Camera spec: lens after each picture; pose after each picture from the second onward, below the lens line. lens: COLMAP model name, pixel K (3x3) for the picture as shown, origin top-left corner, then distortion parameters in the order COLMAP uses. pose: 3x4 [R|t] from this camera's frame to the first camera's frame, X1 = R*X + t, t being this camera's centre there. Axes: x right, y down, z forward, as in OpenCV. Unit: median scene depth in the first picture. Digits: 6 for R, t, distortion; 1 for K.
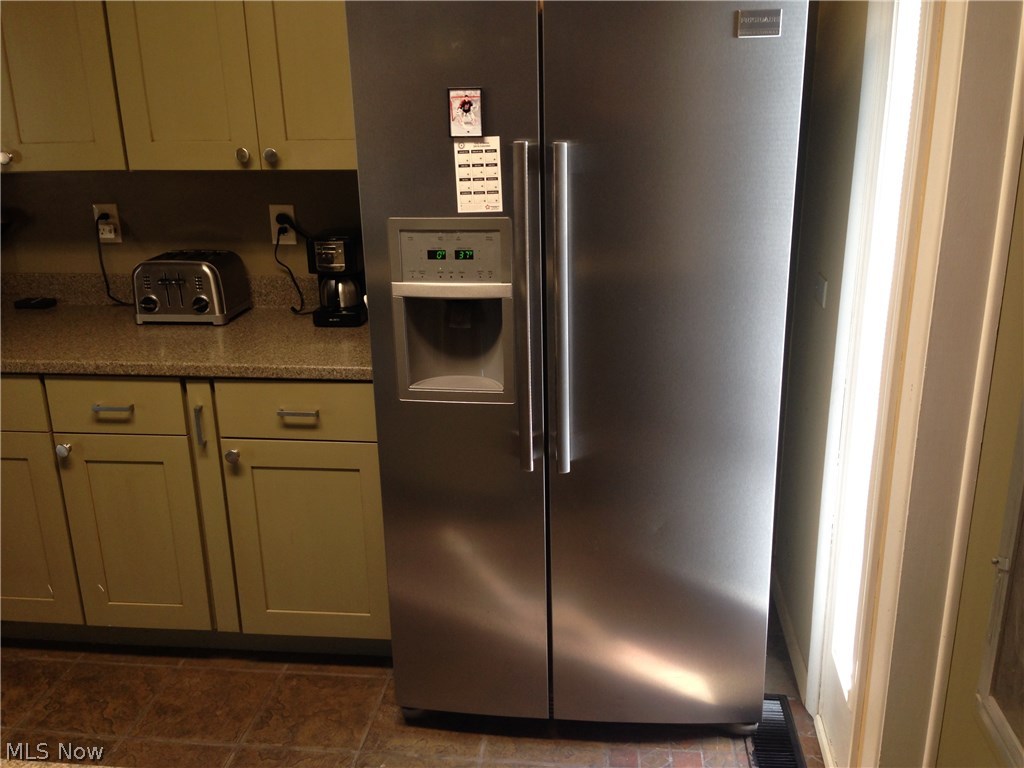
lens RADIAL K [[948.8, 0, 513.6], [0, 948.8, 406.3], [0, 0, 1]] dist [0.023430, 0.000000]
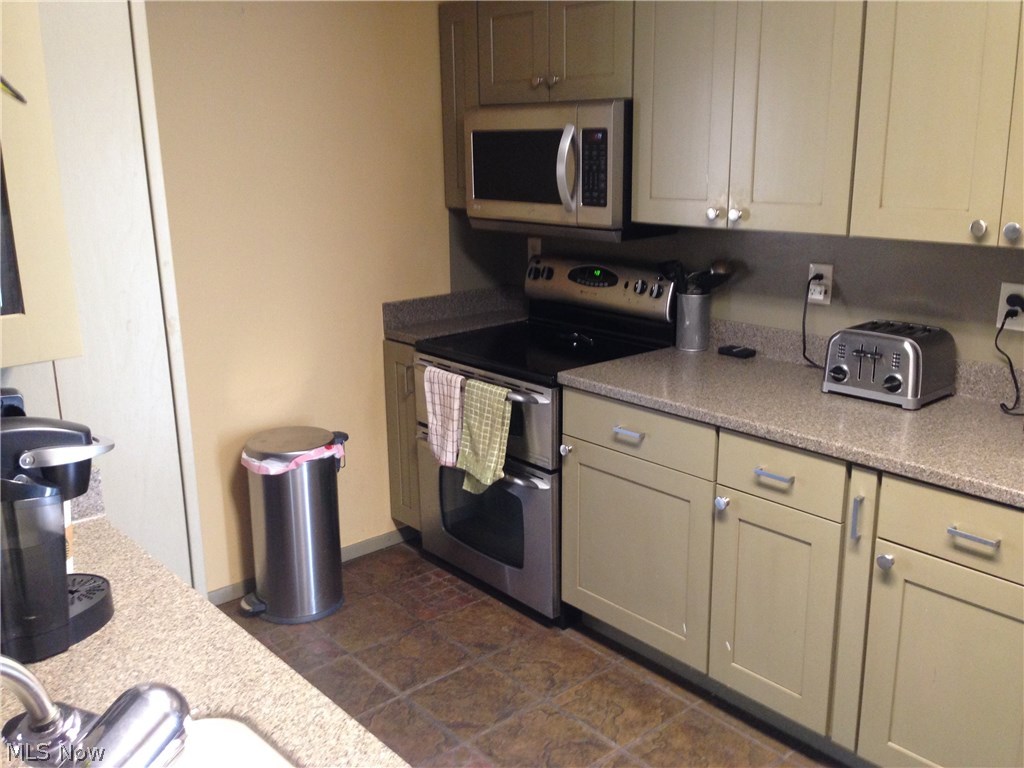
lens RADIAL K [[948.8, 0, 508.4], [0, 948.8, 377.0], [0, 0, 1]] dist [0.023430, 0.000000]
pose [[0.731857, 0.174728, -0.658677, 0.001849], [-0.219948, 0.975406, 0.014362, -0.049991], [0.644987, 0.134364, 0.752289, 0.082277]]
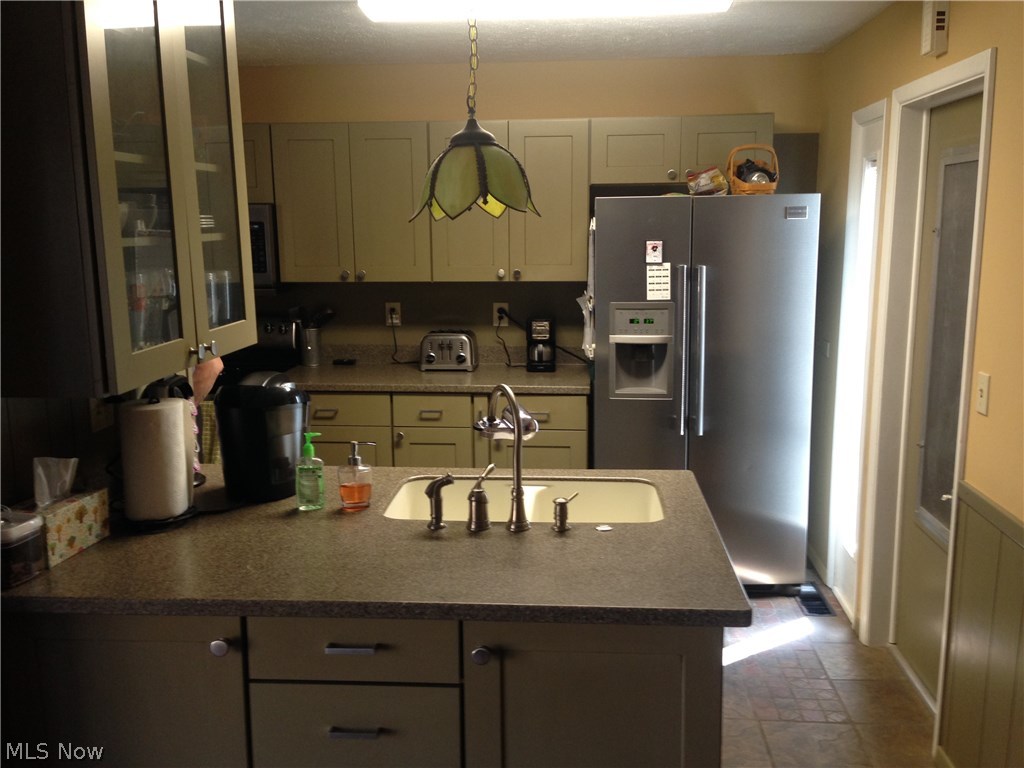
lens RADIAL K [[948.8, 0, 517.4], [0, 948.8, 395.2], [0, 0, 1]] dist [0.023430, 0.000000]
pose [[0.999172, 0.002846, 0.040580, -0.329148], [0.003087, 0.989369, -0.145393, 0.225784], [-0.040563, 0.145398, 0.988541, -0.741362]]
